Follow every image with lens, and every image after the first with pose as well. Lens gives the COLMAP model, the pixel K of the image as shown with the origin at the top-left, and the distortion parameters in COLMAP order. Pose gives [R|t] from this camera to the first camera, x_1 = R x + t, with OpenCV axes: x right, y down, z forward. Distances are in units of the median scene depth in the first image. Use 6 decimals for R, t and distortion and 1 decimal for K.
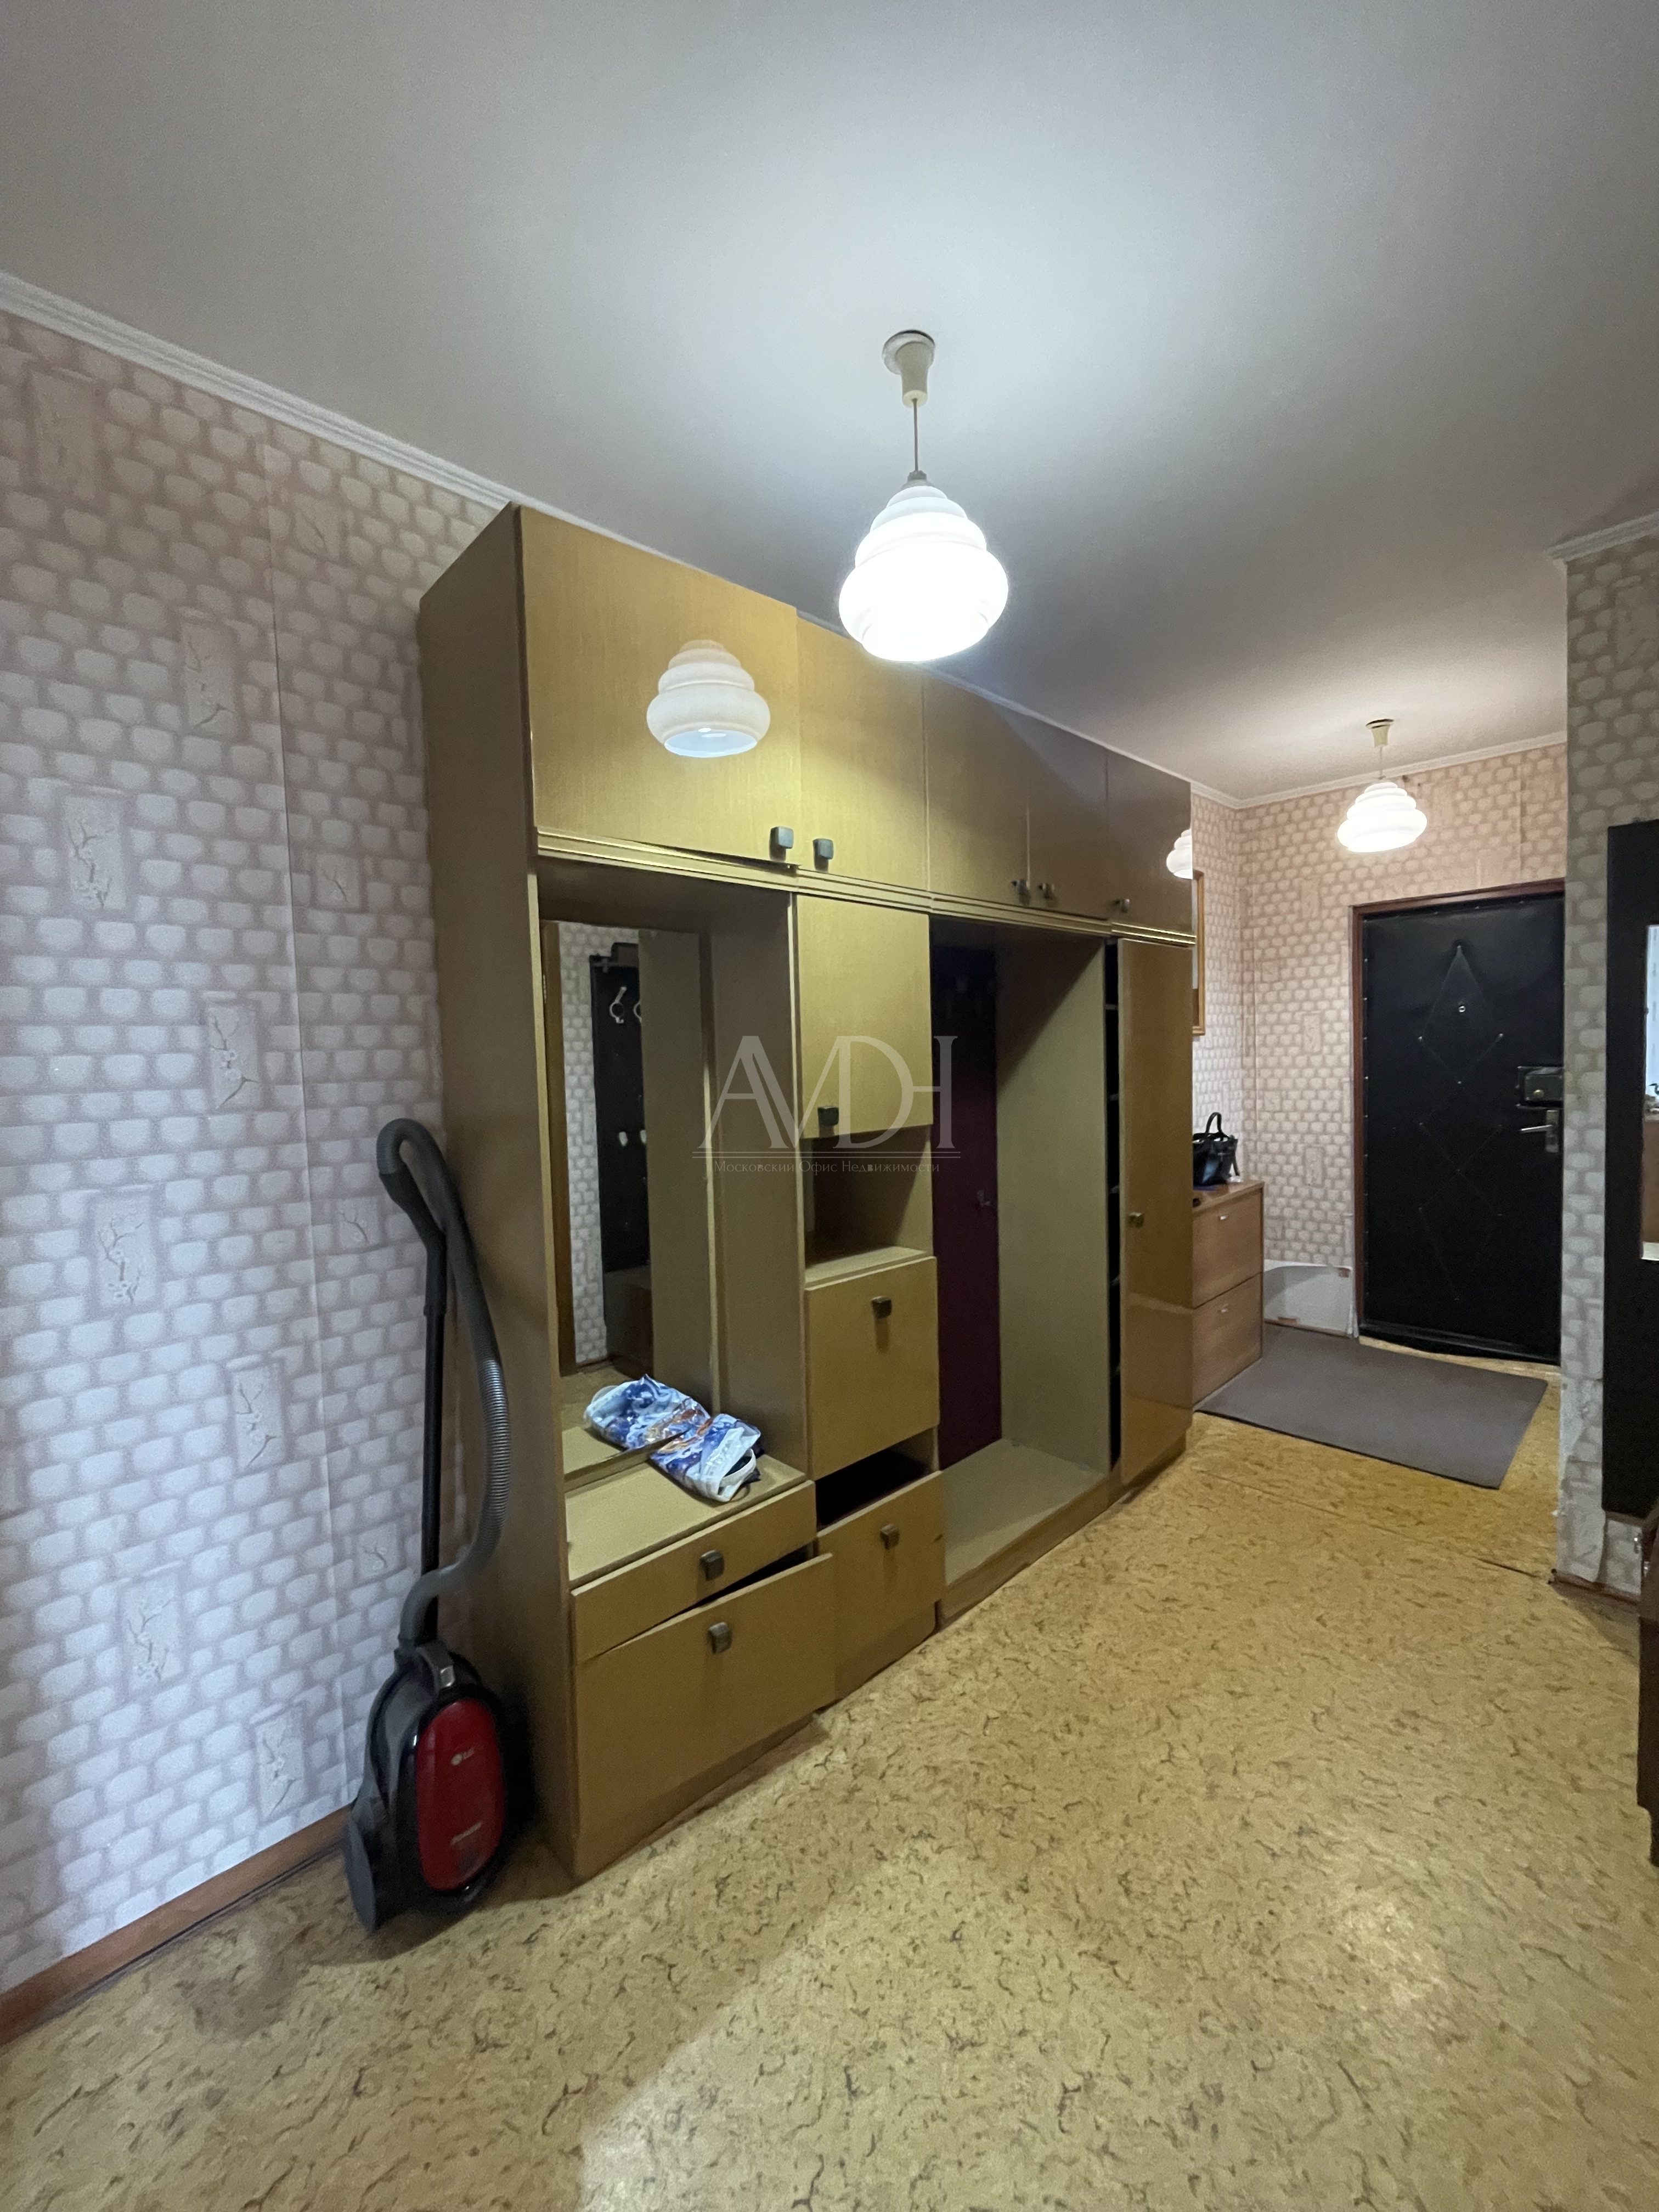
lens RADIAL K [[896.8, 0, 835.8], [0, 896.8, 1099.7], [0, 0, 1]] dist [0.000212, -0.002124]
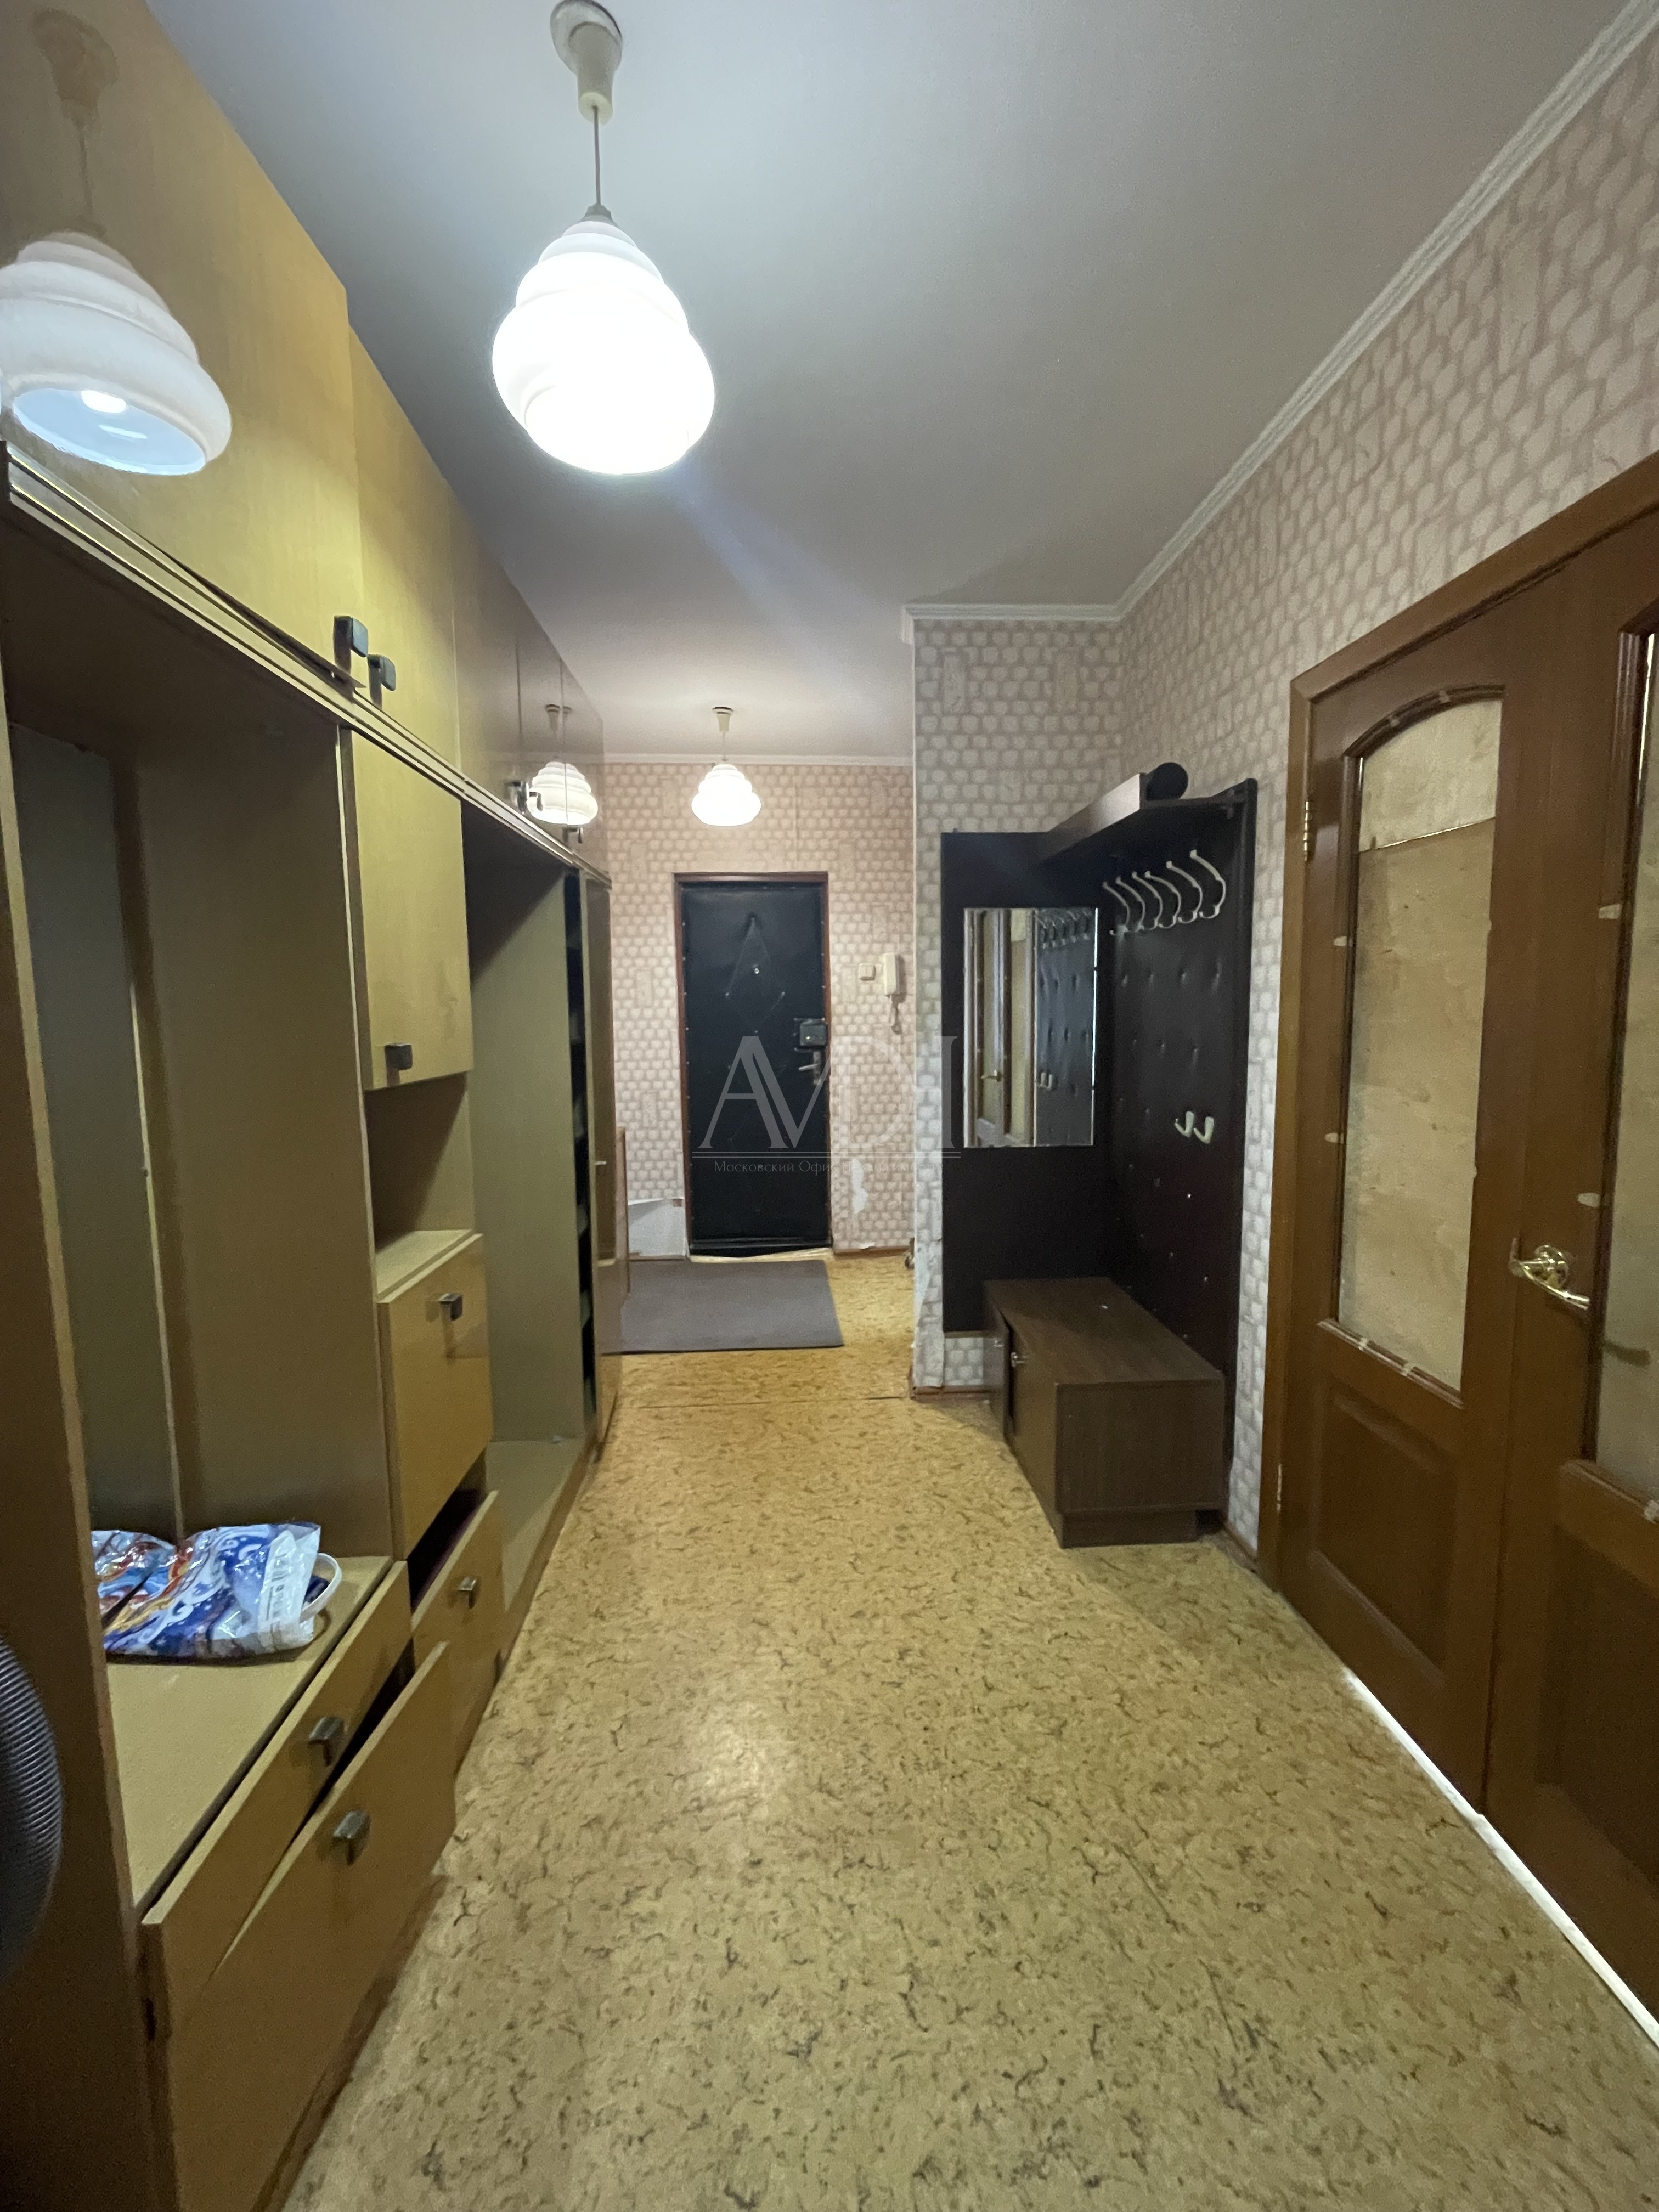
lens RADIAL K [[896.8, 0, 835.8], [0, 896.8, 1099.7], [0, 0, 1]] dist [0.000212, -0.002124]
pose [[0.651566, -0.059695, 0.756240, -0.280592], [0.030715, 0.998158, 0.052327, 0.021748], [-0.757970, -0.010867, 0.652199, 0.229279]]
